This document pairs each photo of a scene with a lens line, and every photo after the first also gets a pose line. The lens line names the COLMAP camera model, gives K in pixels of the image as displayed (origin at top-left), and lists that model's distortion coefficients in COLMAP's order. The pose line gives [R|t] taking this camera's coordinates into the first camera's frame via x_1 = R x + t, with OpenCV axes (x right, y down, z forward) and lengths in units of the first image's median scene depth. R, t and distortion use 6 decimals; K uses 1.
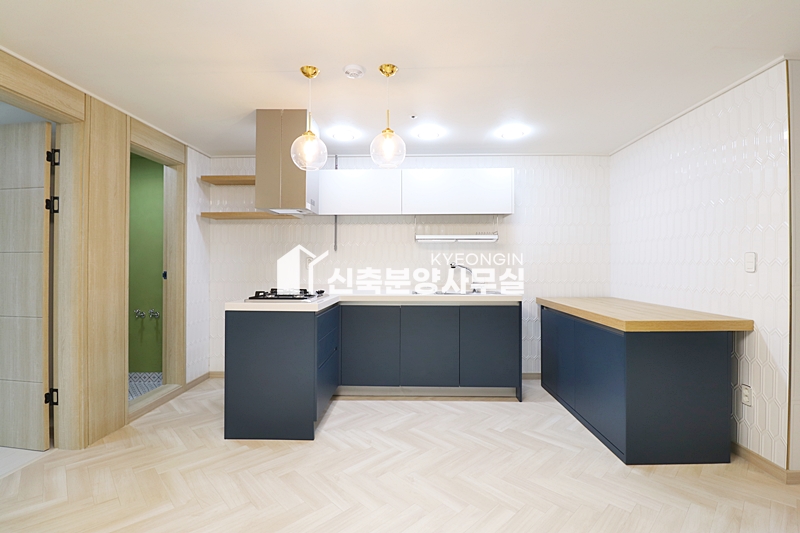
lens RADIAL K [[368.1, 0, 406.4], [0, 368.1, 260.6], [0, 0, 1]] dist [-0.005785, -0.010901]
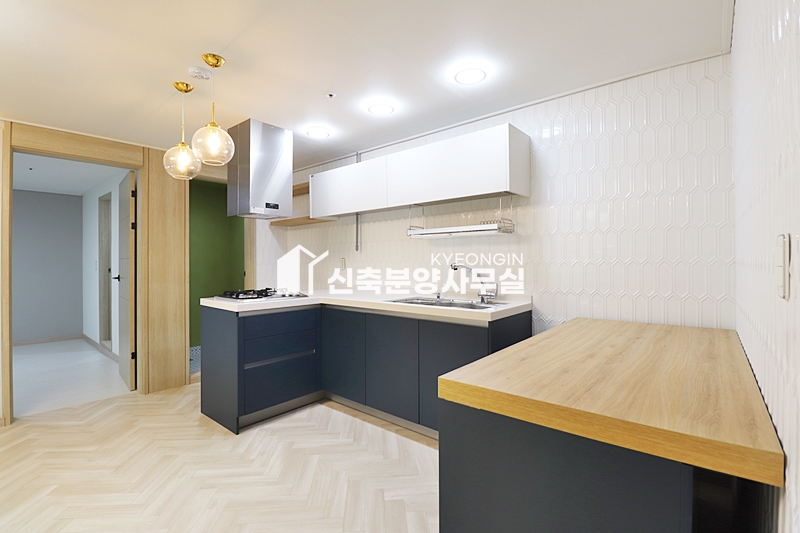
lens RADIAL K [[368.1, 0, 404.1], [0, 368.1, 259.1], [0, 0, 1]] dist [-0.005785, -0.010901]
pose [[0.780731, -0.009679, -0.624792, 0.748722], [0.011047, 0.999938, -0.001687, -0.003298], [0.624770, -0.005585, 0.780789, 0.469928]]
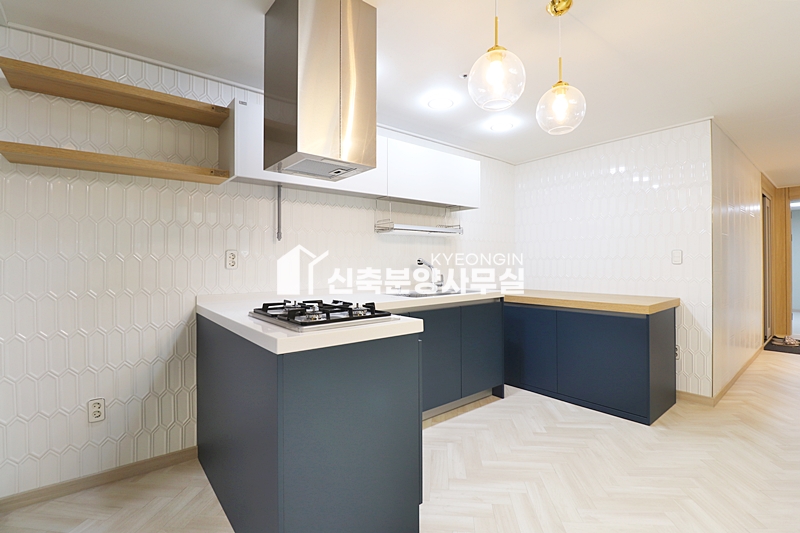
lens RADIAL K [[368.1, 0, 407.3], [0, 368.1, 262.1], [0, 0, 1]] dist [-0.005785, -0.010901]
pose [[0.756965, -0.003948, 0.653444, -0.656935], [0.000610, 0.999986, 0.005335, 0.012621], [-0.653455, -0.003640, 0.756956, 0.515227]]
